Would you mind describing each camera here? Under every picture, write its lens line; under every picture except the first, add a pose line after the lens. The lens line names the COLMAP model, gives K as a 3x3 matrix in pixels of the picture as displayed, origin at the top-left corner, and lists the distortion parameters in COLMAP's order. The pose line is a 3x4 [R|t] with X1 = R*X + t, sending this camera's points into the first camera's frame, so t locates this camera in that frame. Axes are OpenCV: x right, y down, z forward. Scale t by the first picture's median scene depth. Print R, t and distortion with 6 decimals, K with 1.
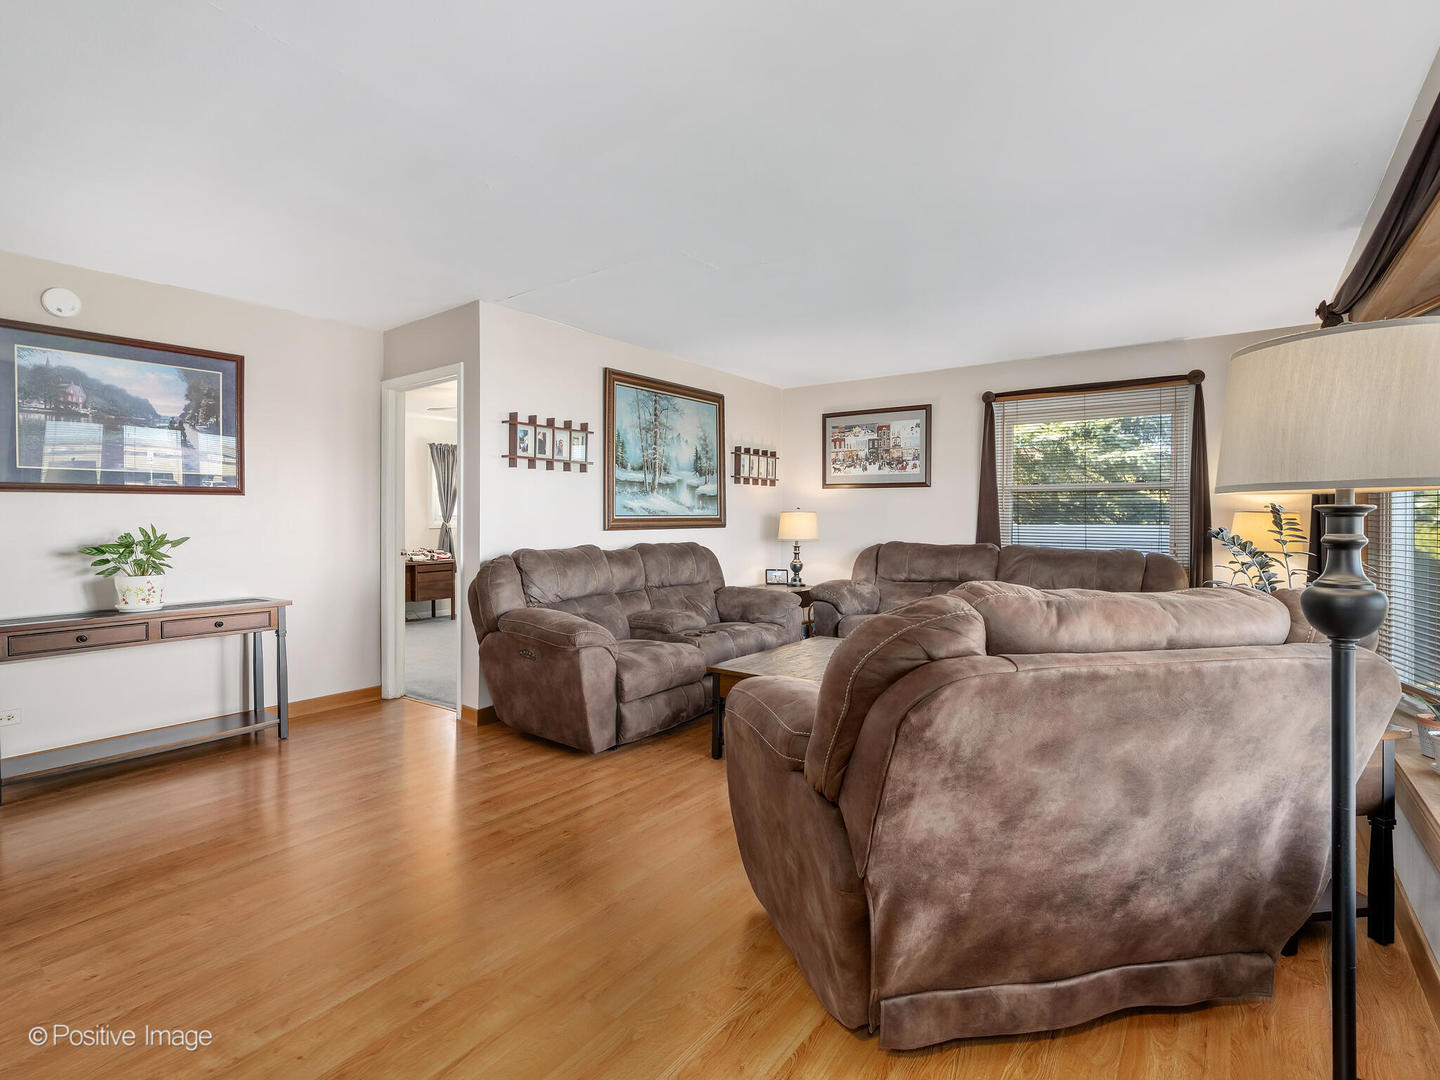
lens RADIAL K [[706.7, 0, 723.6], [0, 706.7, 526.2], [0, 0, 1]] dist [-0.013426, 0.000403]
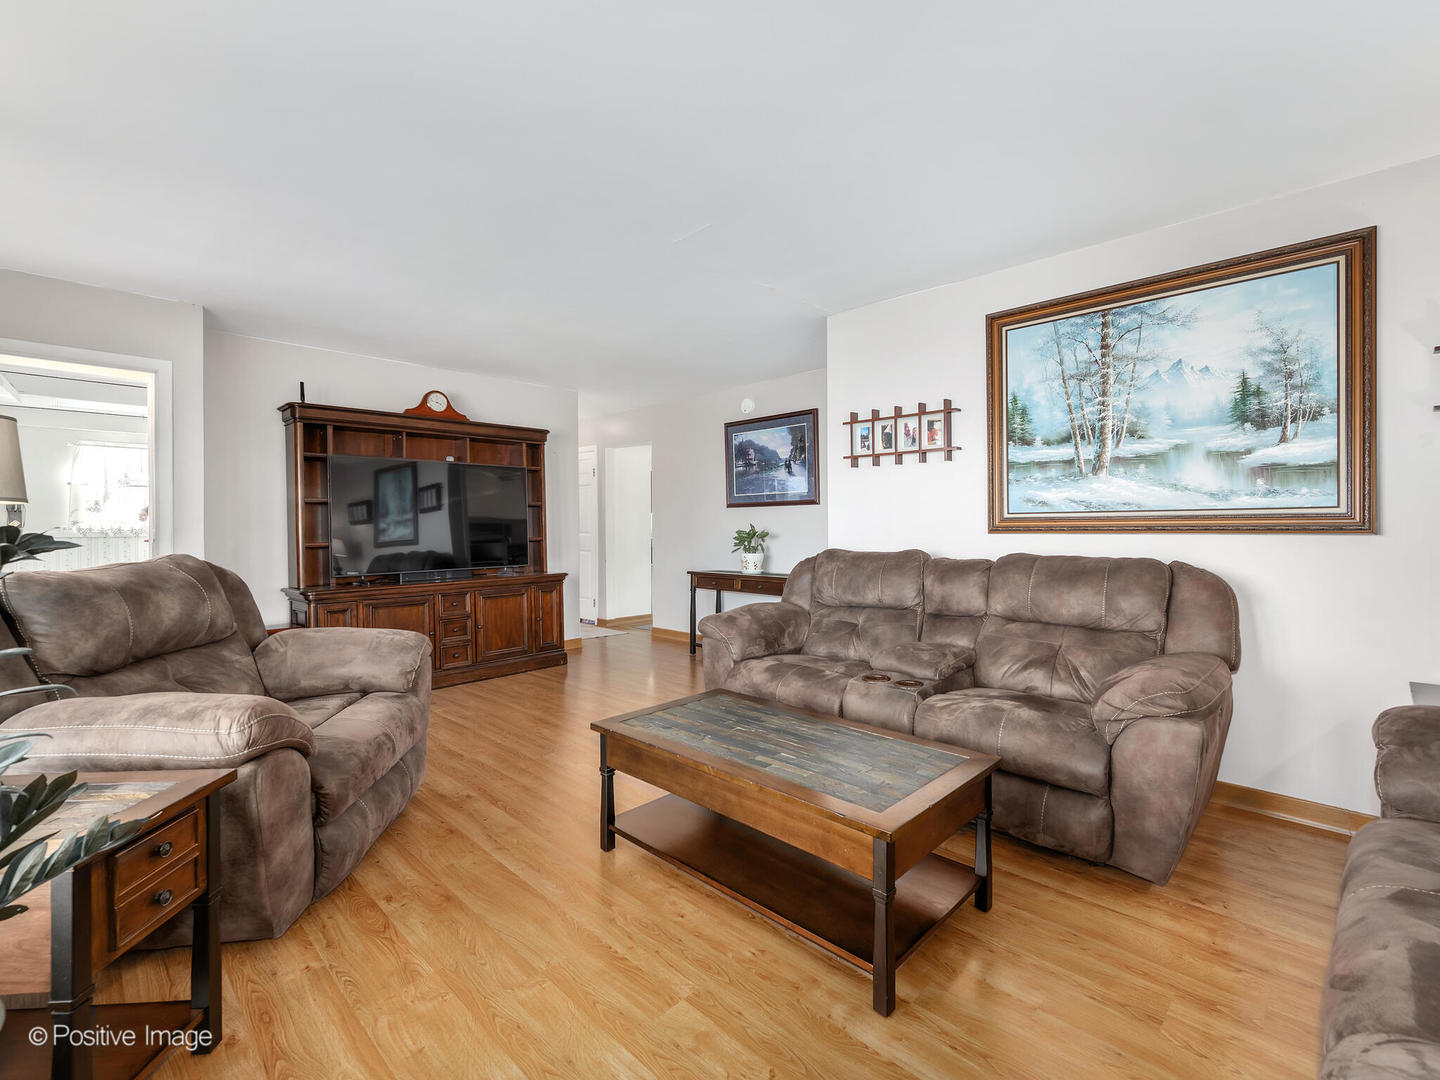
lens RADIAL K [[652.2, 0, 720.9], [0, 652.2, 534.0], [0, 0, 1]] dist [-0.000054, 0.000998]
pose [[-0.143854, 0.012461, -0.989520, 0.514034], [-0.009261, 0.999860, 0.013937, -0.000334], [0.989556, 0.011169, -0.143719, 0.755474]]
